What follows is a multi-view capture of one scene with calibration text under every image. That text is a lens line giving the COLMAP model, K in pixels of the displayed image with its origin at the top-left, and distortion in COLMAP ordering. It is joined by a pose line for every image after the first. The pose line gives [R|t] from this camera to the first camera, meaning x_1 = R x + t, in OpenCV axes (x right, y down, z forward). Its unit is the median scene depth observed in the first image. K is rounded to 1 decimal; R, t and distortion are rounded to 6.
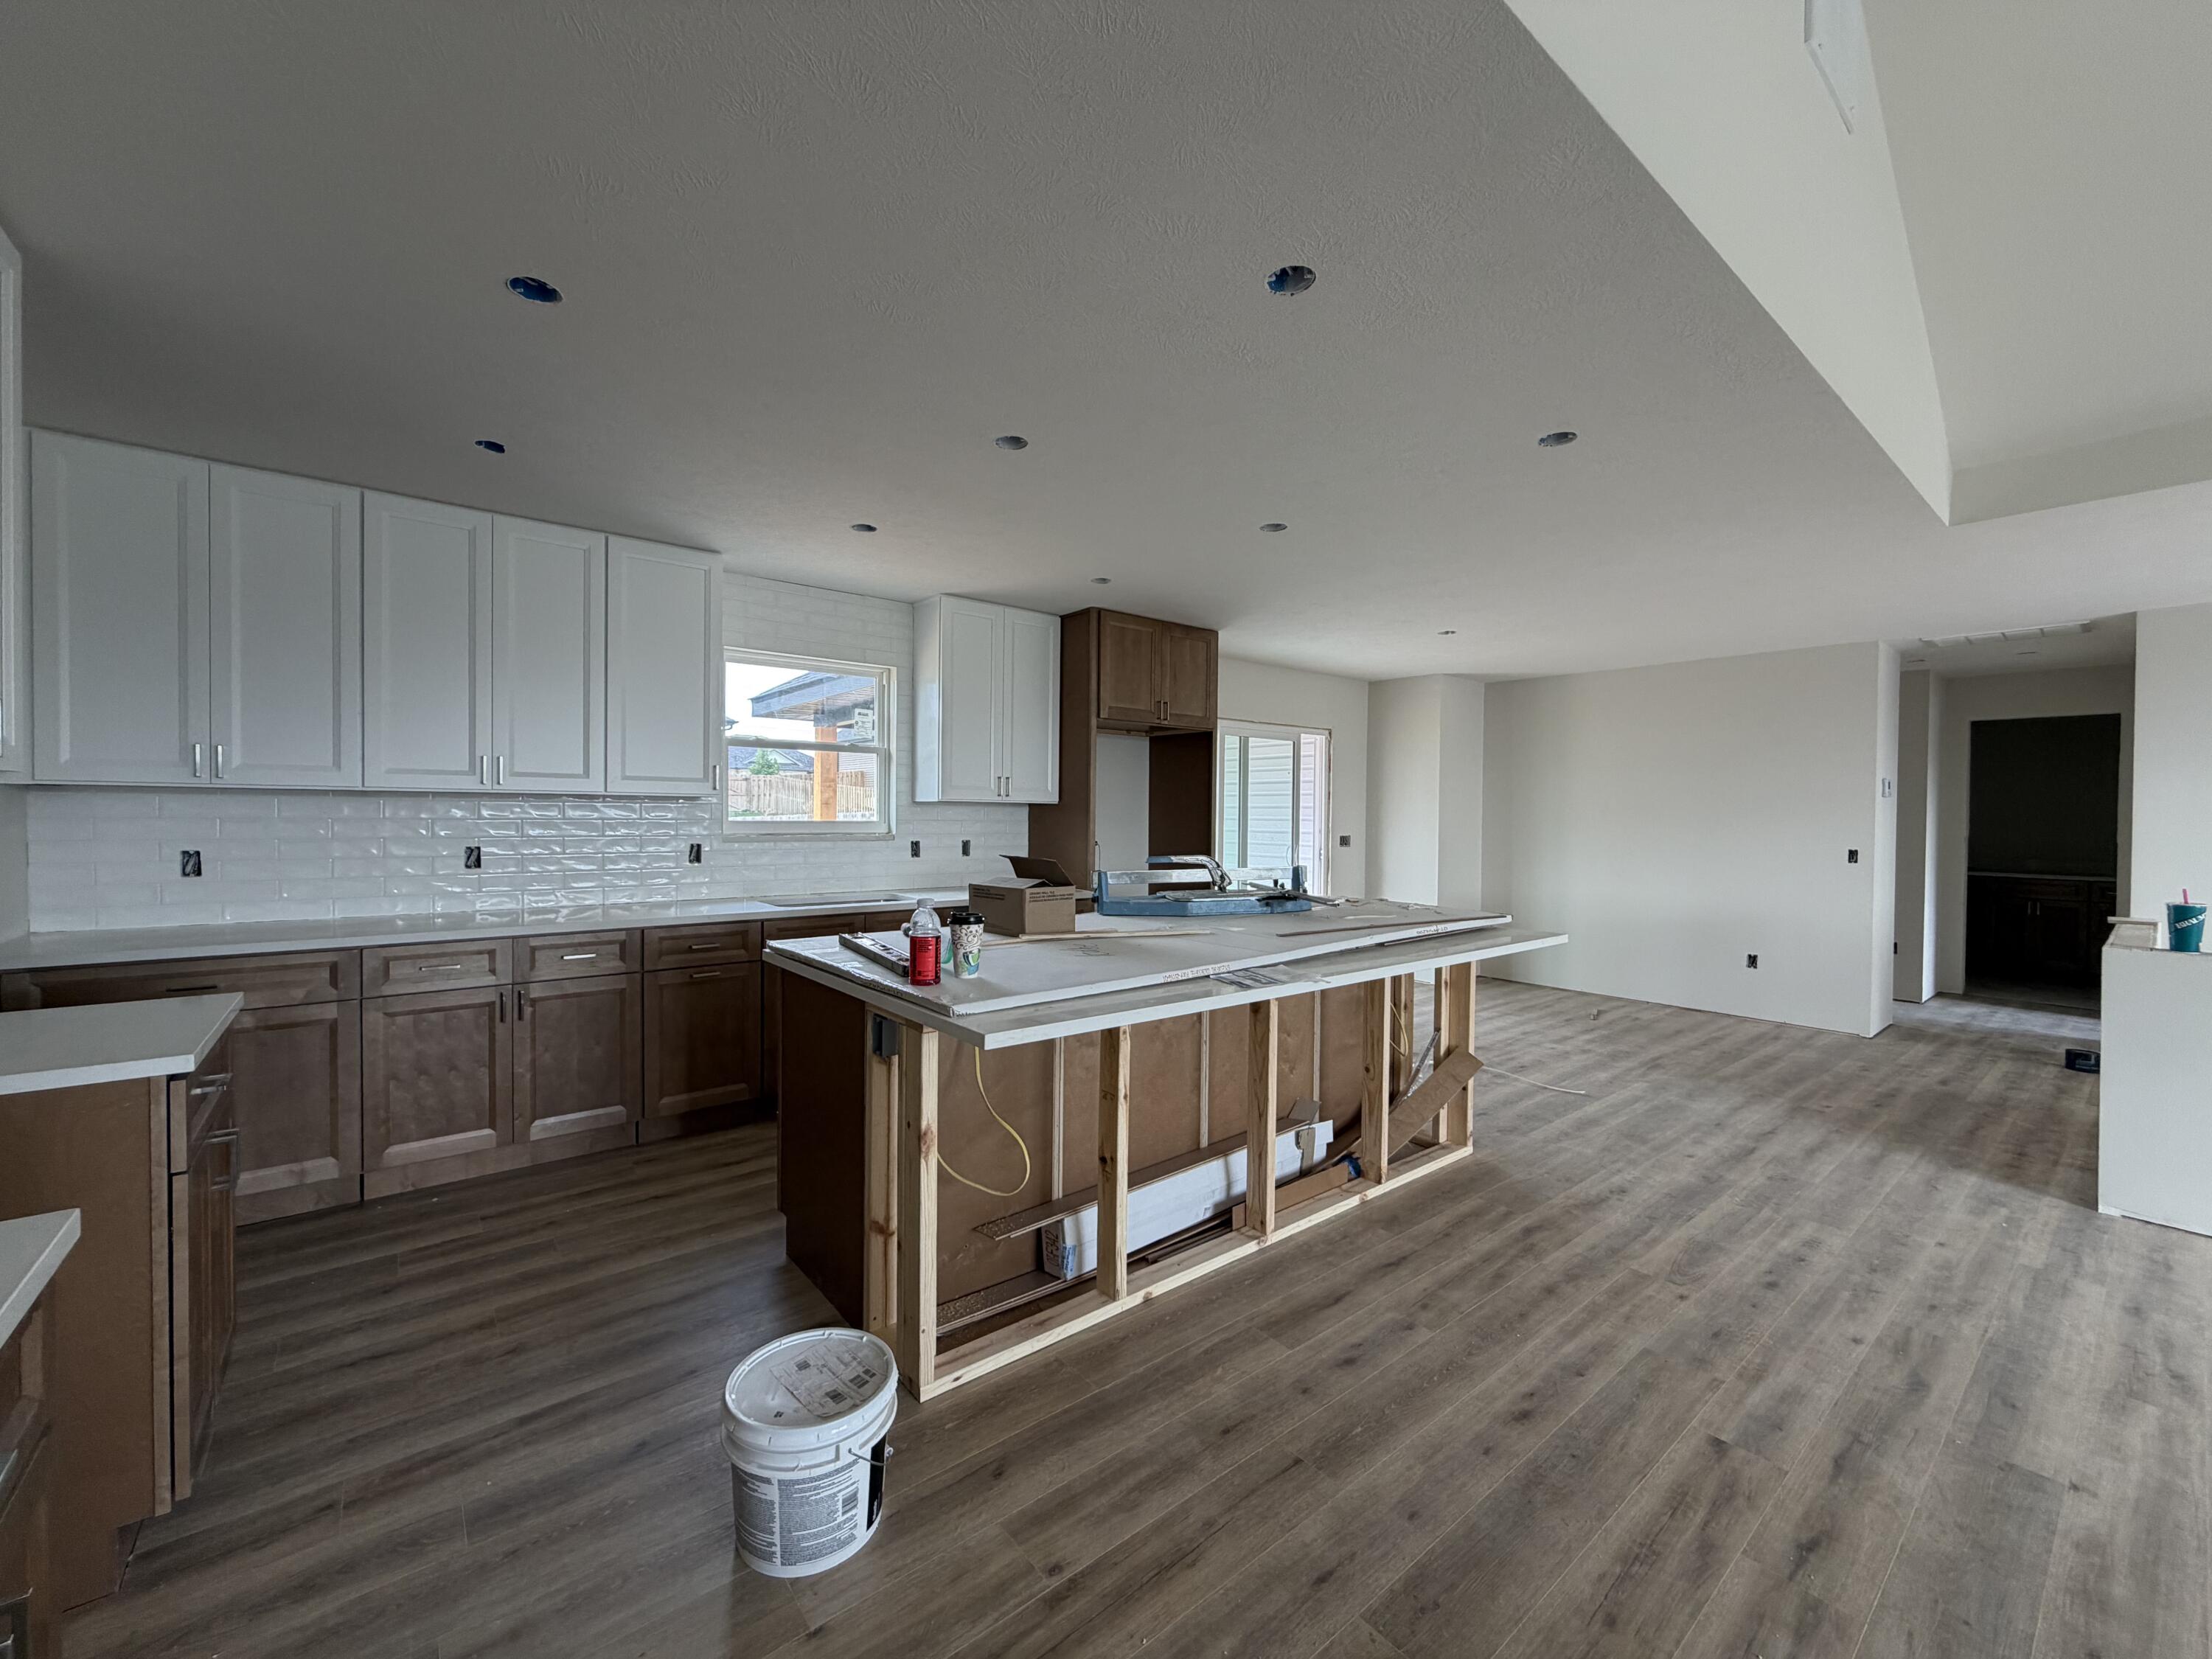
lens RADIAL K [[889.0, 0, 1098.0], [0, 889.0, 823.4], [0, 0, 1]] dist [0.000002, 0.000195]
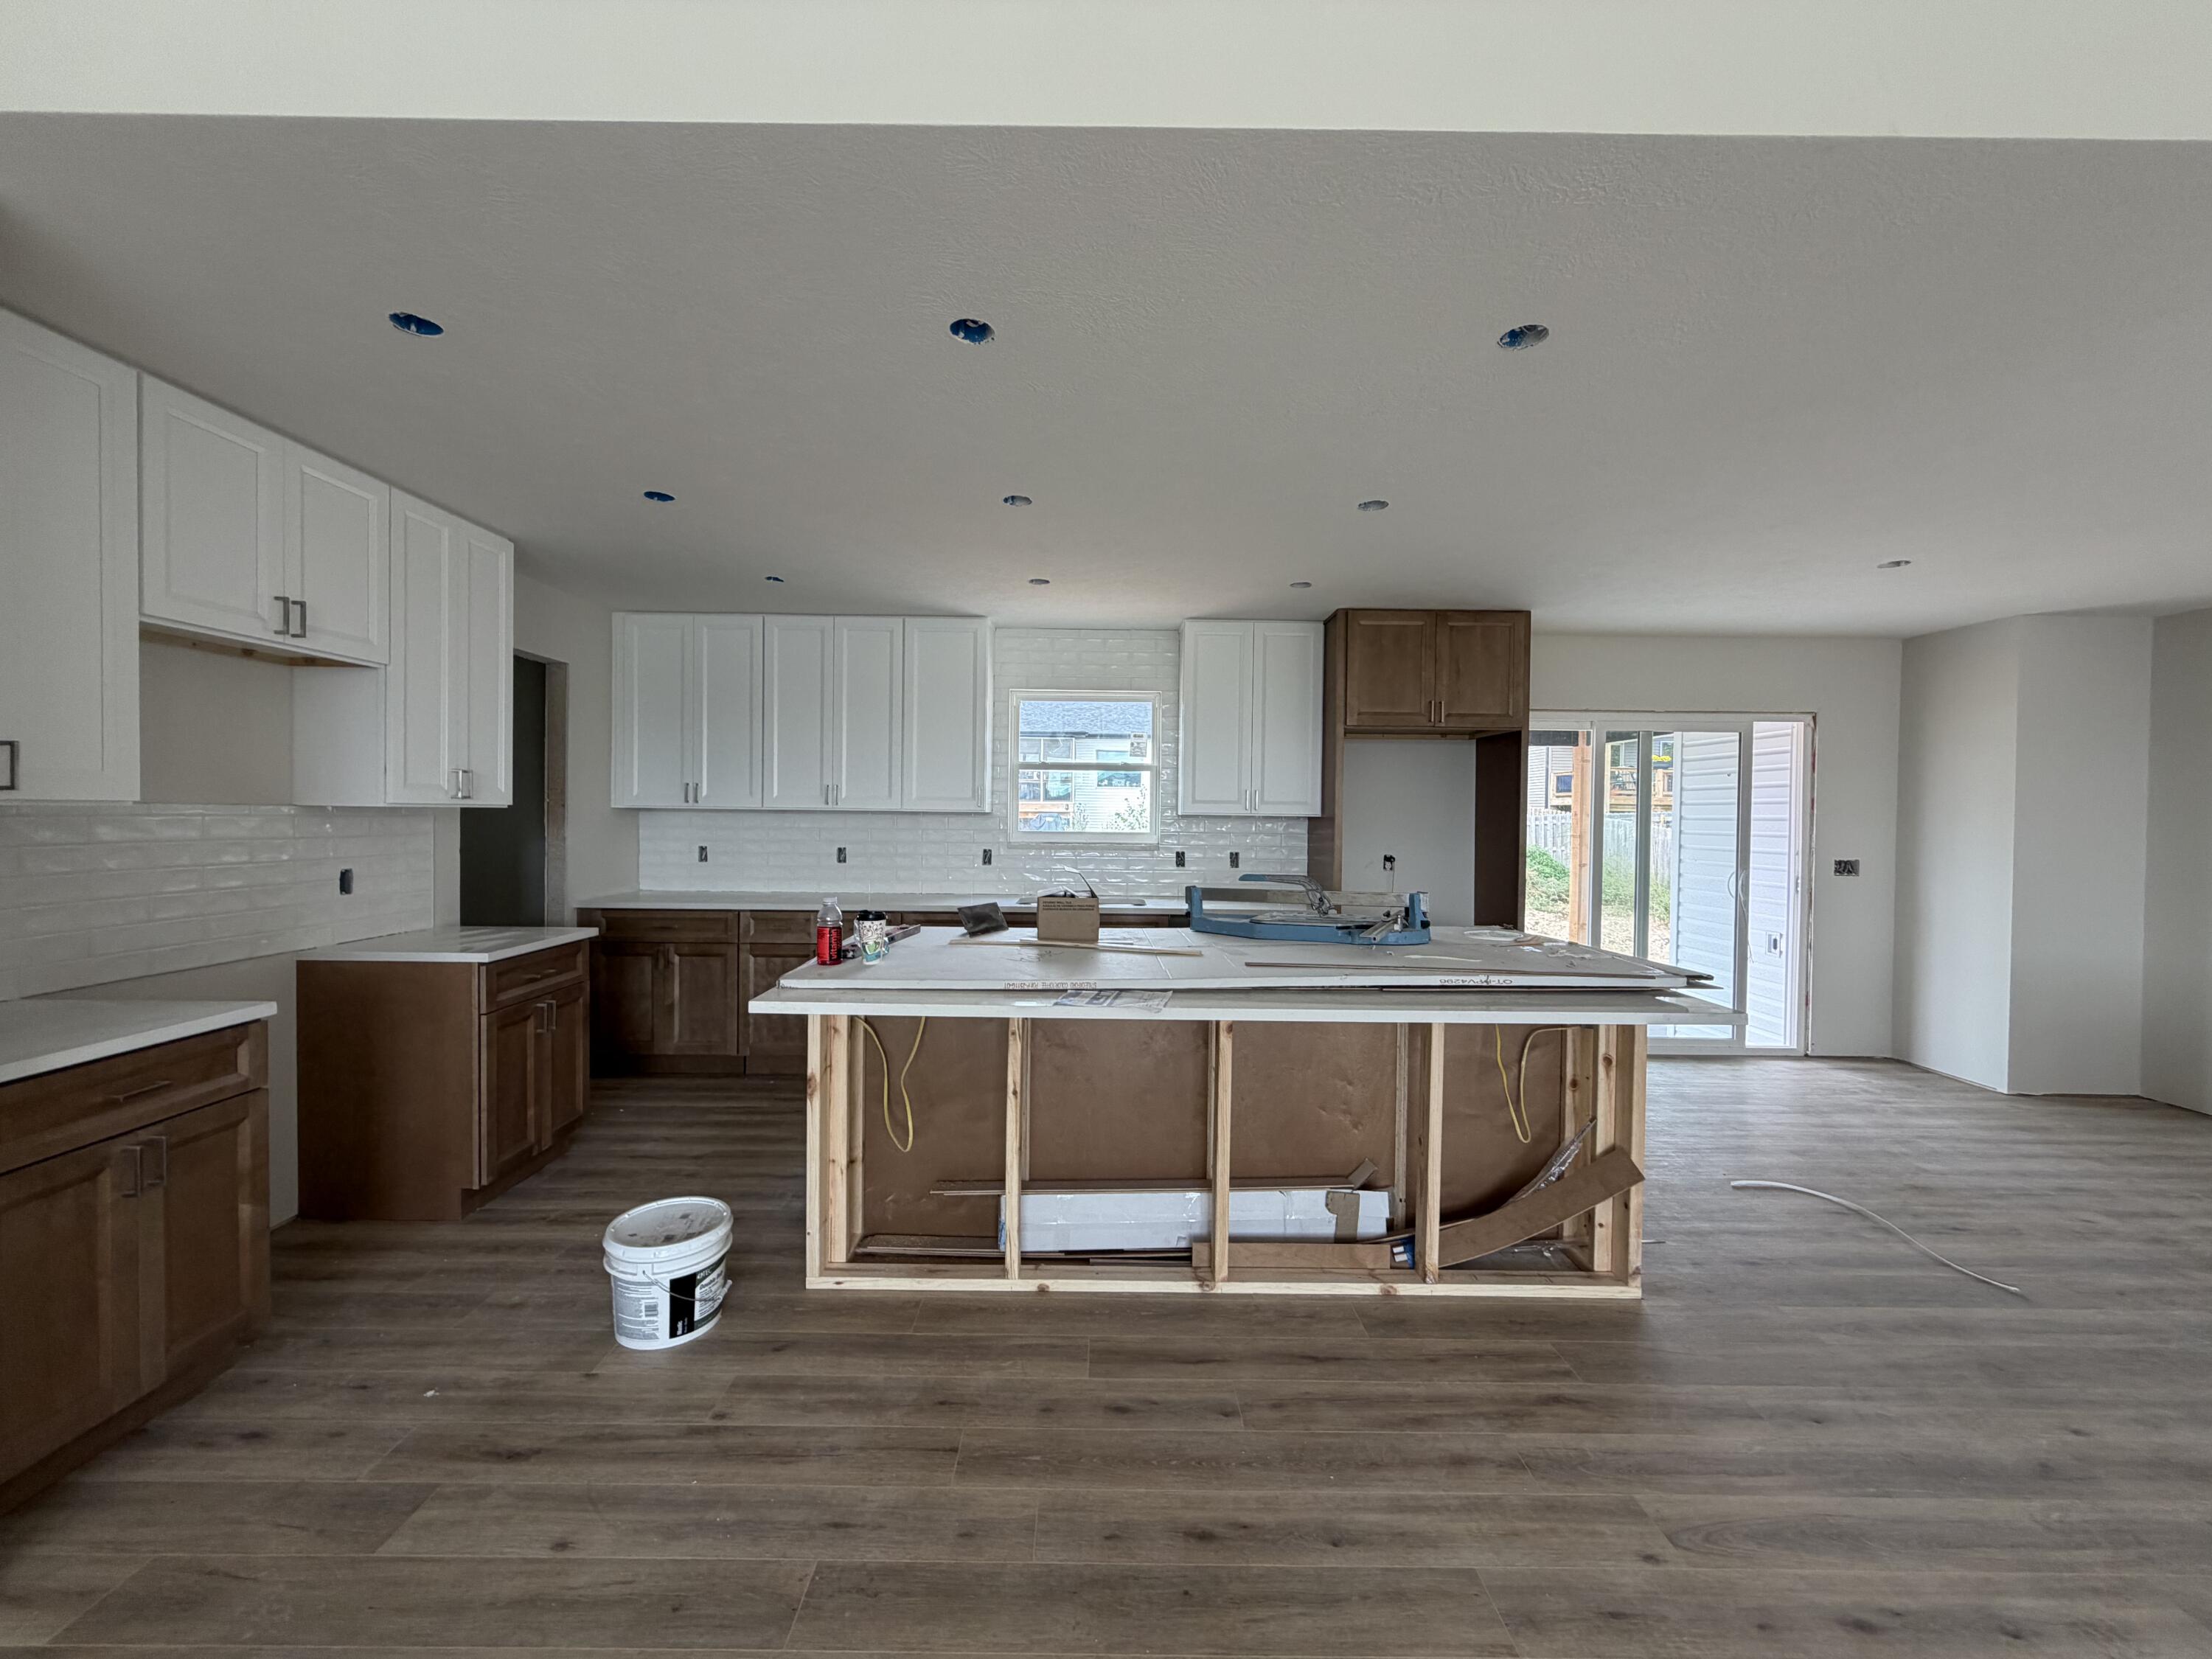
lens RADIAL K [[889.0, 0, 1098.0], [0, 889.0, 823.4], [0, 0, 1]] dist [0.000002, 0.000195]
pose [[0.779121, 0.006342, -0.626842, 0.674553], [-0.011603, 0.999923, -0.004306, -0.014926], [0.626767, 0.010628, 0.779135, 0.185215]]
